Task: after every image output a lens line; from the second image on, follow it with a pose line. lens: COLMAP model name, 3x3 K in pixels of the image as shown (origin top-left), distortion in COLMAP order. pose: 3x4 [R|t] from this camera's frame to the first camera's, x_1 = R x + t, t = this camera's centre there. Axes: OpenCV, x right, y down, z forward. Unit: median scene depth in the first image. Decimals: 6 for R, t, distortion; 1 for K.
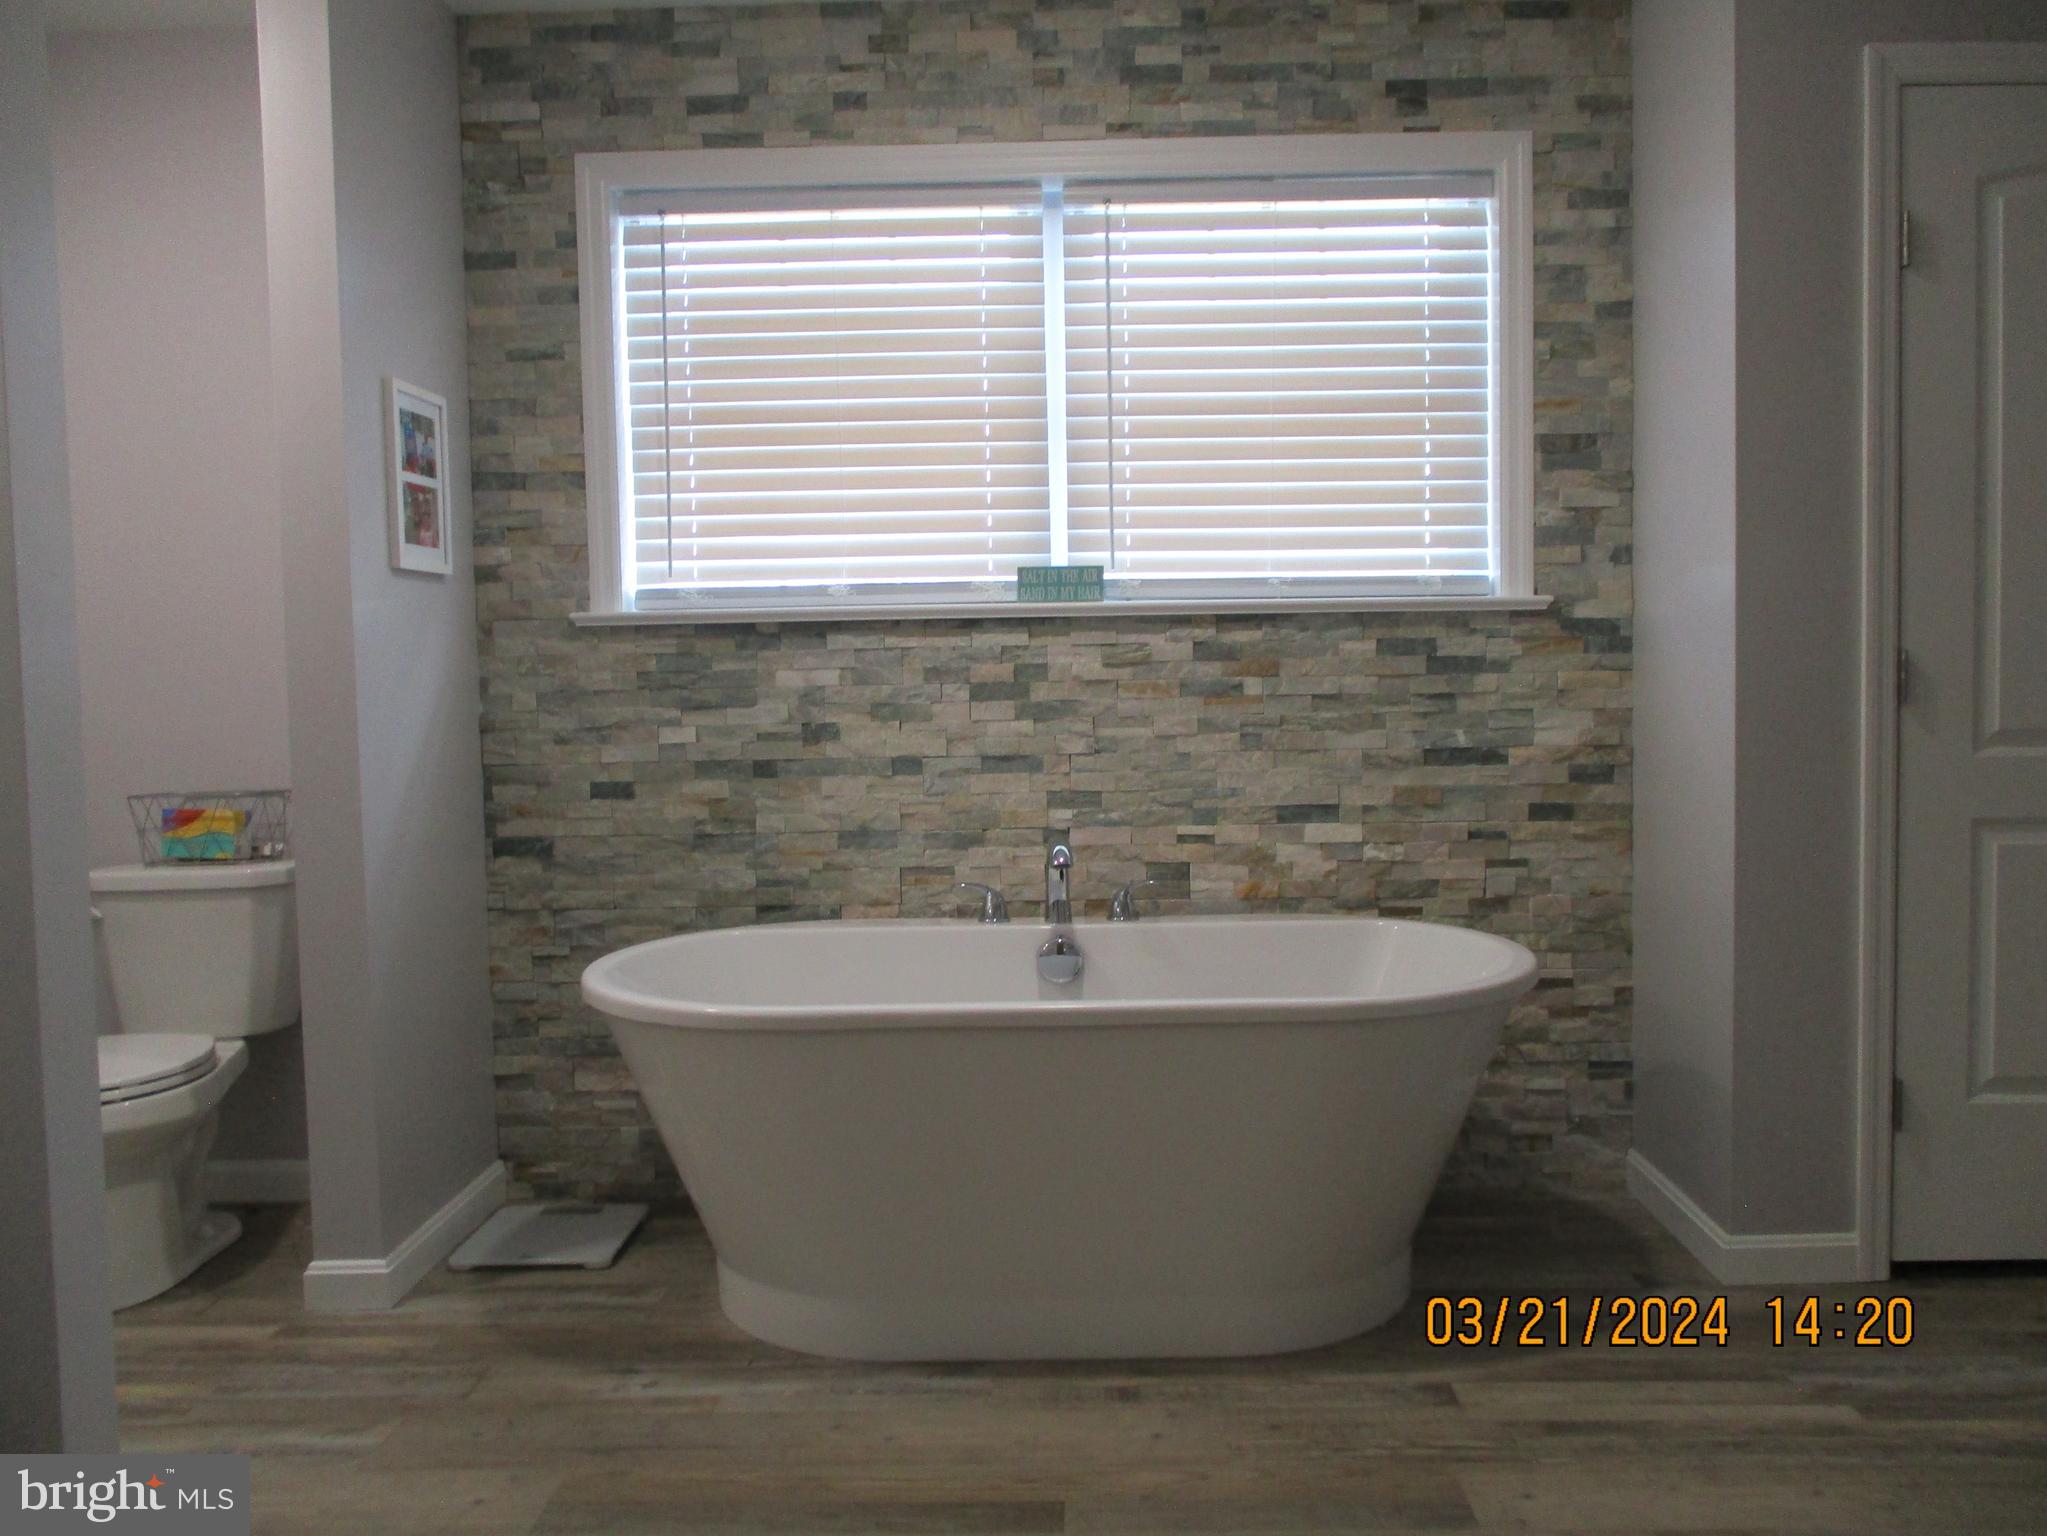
lens RADIAL K [[1712.3, 0, 1015.6], [0, 1712.3, 778.7], [0, 0, 1]] dist [-0.031470, -0.028773]
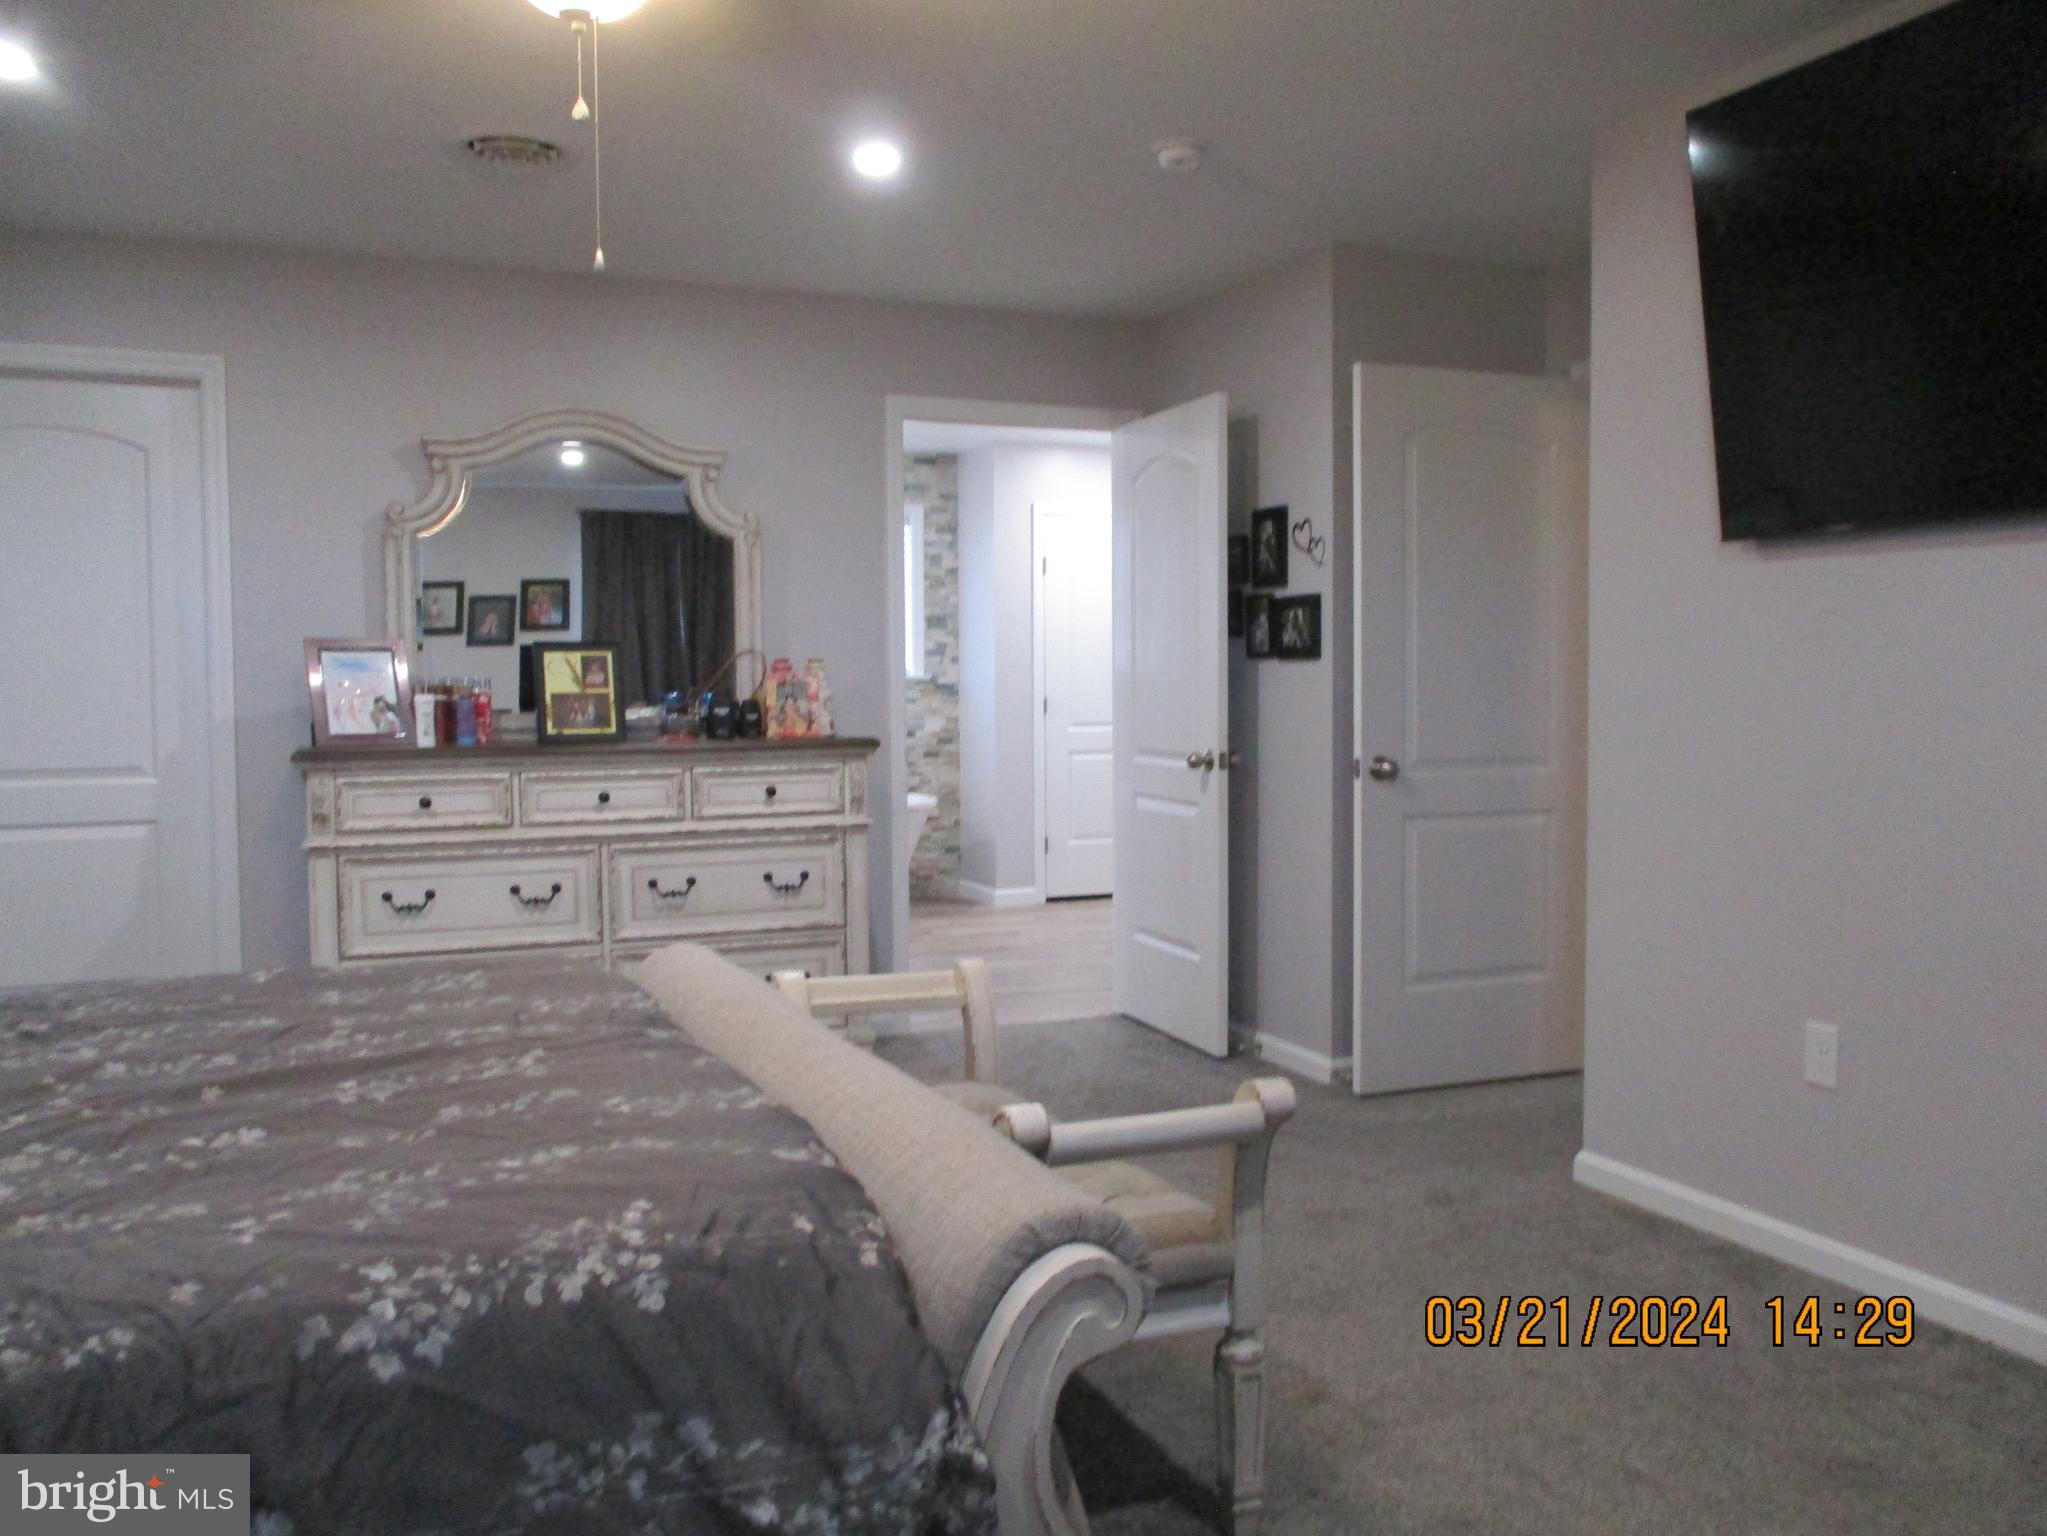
lens RADIAL K [[1712.3, 0, 1018.0], [0, 1712.3, 759.3], [0, 0, 1]] dist [-0.031470, -0.028773]
pose [[0.914438, -0.003967, 0.404707, -0.665684], [0.013208, 0.999712, -0.020042, 0.083722], [-0.404511, 0.023673, 0.914227, -1.553696]]
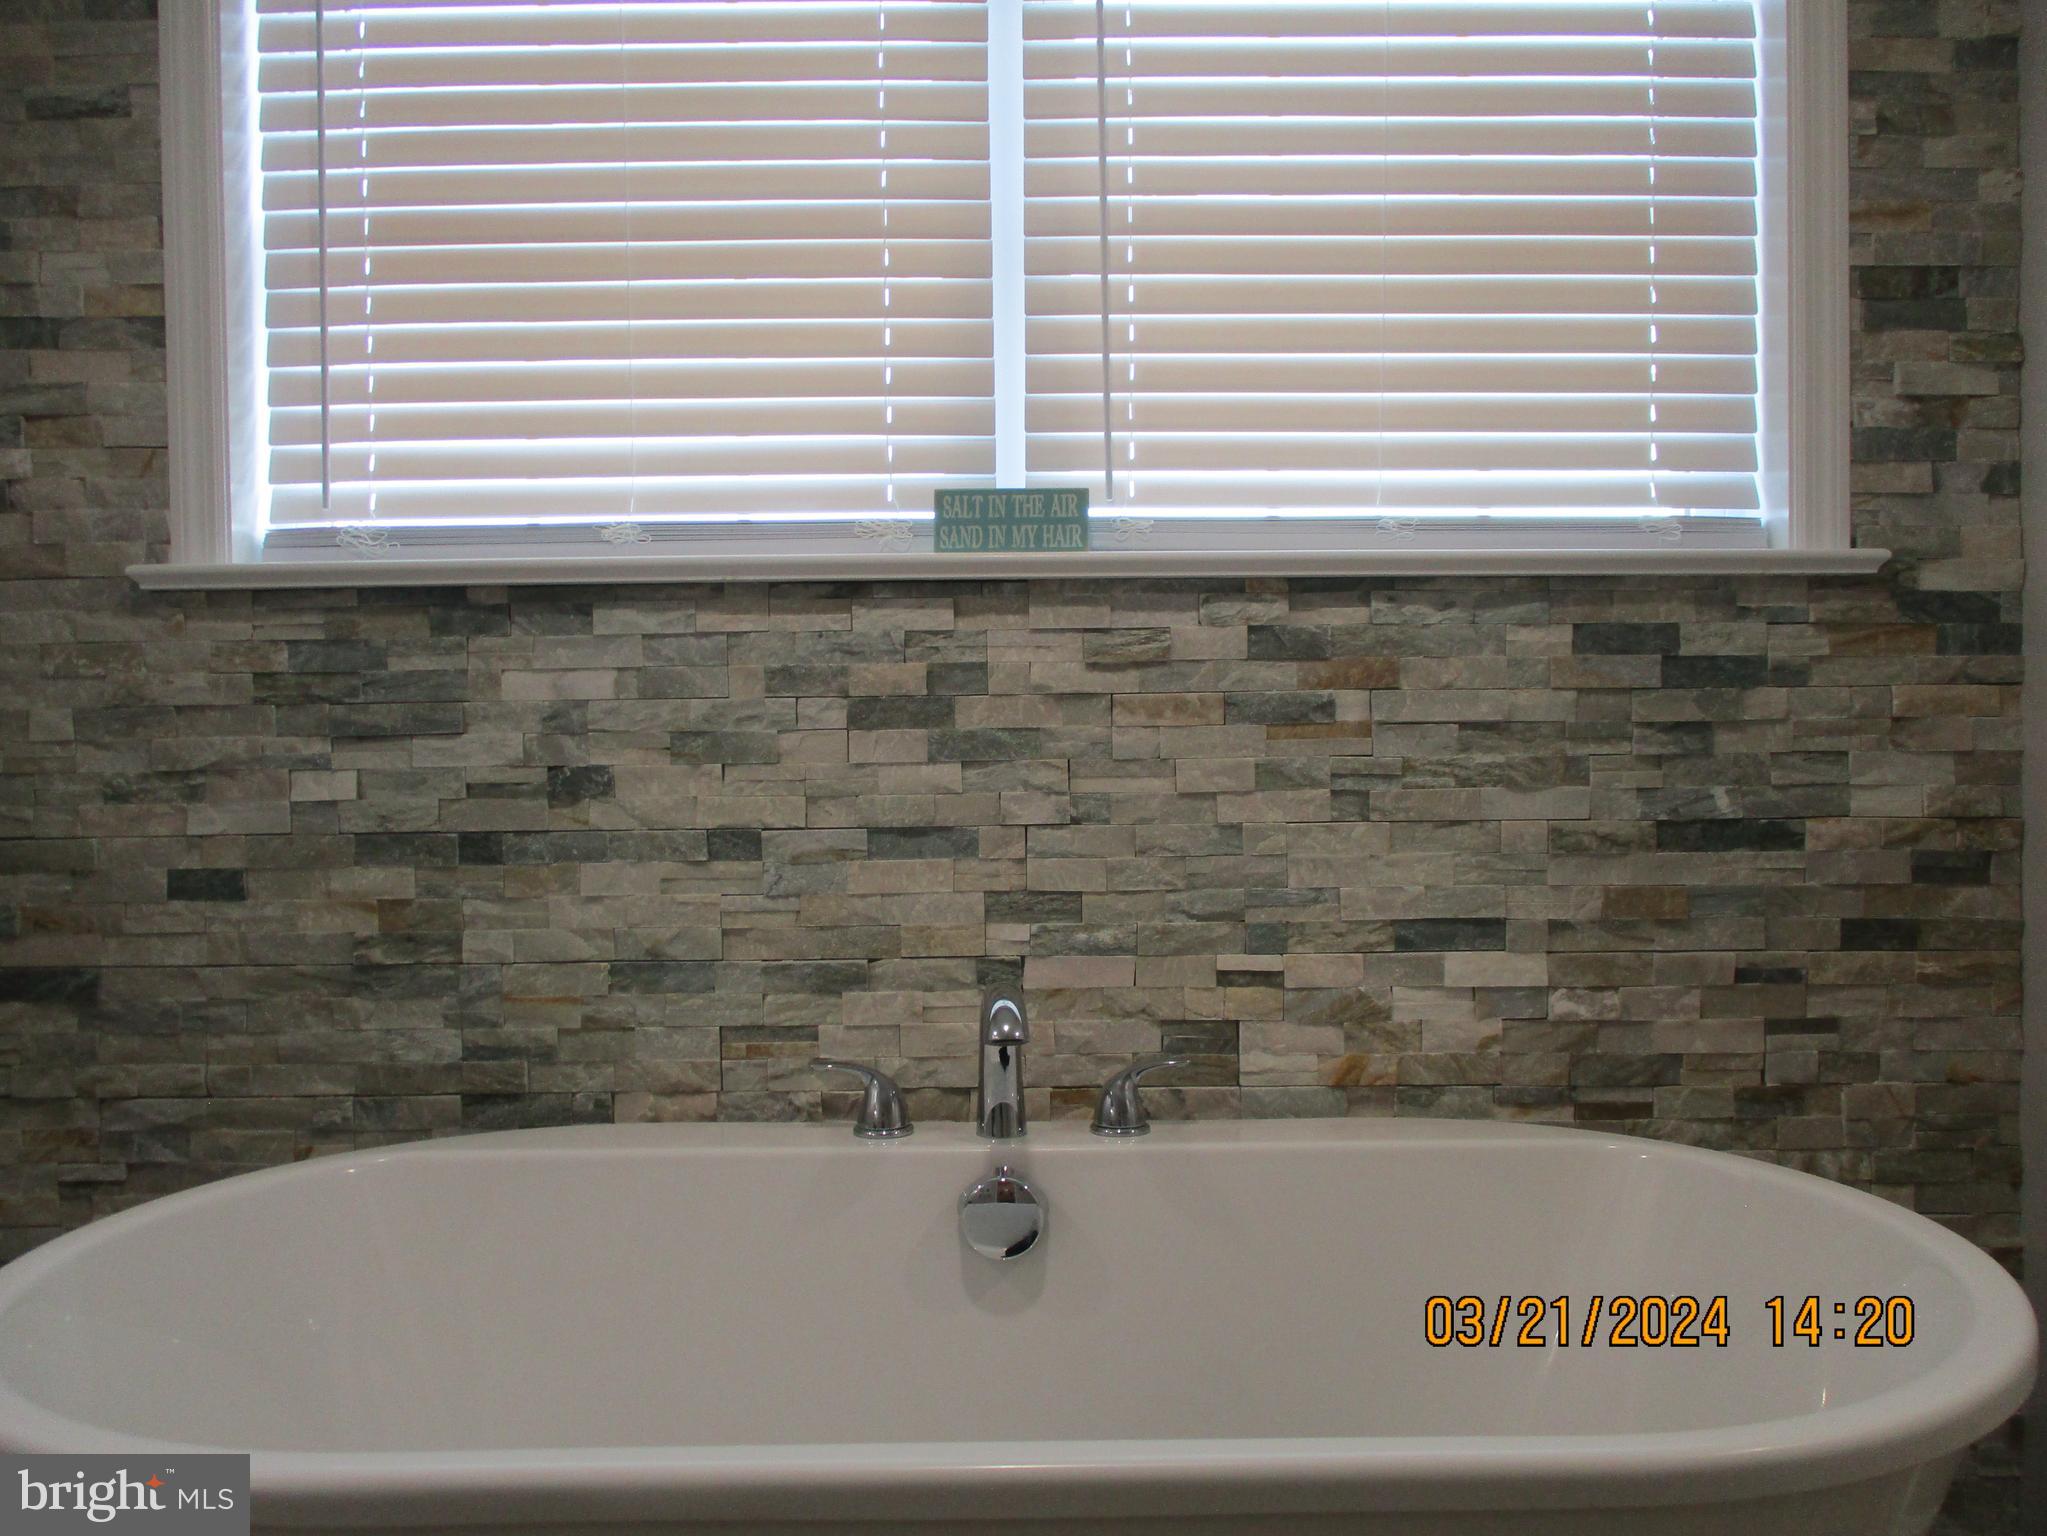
lens RADIAL K [[1712.3, 0, 988.5], [0, 1712.3, 849.0], [0, 0, 1]] dist [-0.031470, -0.028773]
pose [[0.999974, 0.007241, 0.000057, 0.019581], [-0.007241, 0.999961, 0.005088, -0.009393], [-0.000020, -0.005089, 0.999987, 0.441380]]
